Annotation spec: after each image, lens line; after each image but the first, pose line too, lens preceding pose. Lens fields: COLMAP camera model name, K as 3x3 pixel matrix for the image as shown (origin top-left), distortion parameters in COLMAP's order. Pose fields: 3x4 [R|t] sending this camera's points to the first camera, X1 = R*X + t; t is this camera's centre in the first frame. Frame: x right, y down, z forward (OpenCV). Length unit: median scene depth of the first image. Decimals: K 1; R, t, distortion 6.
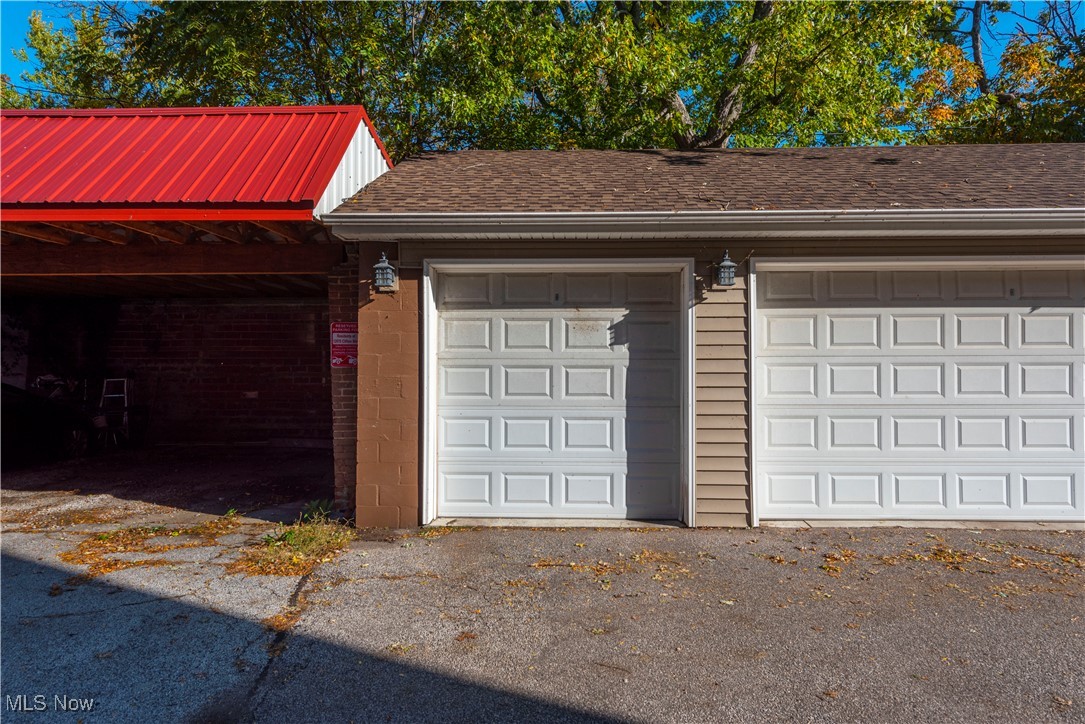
lens RADIAL K [[634.7, 0, 544.0], [0, 634.7, 356.9], [0, 0, 1]] dist [0.008466, -0.005964]
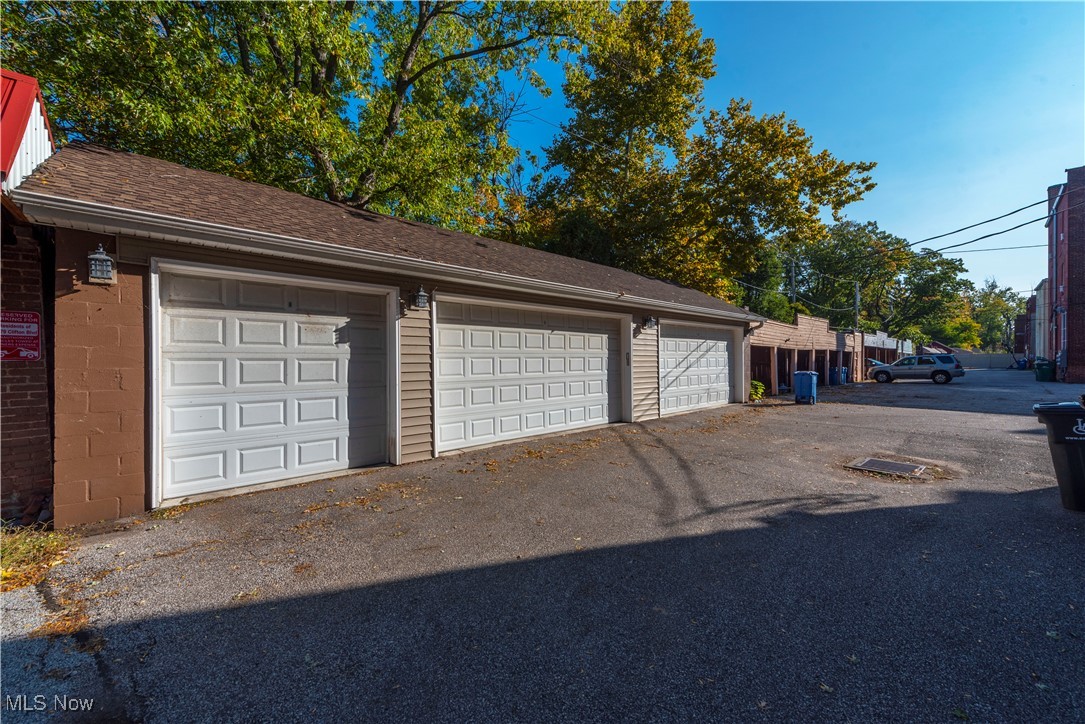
lens RADIAL K [[433.6, 0, 547.0], [0, 433.6, 360.7], [0, 0, 1]] dist [-0.008276, -0.001342]
pose [[0.689380, -0.002224, 0.724397, -0.262702], [-0.003450, 0.999974, 0.006353, 0.011296], [-0.724392, -0.006879, 0.689354, 0.033079]]
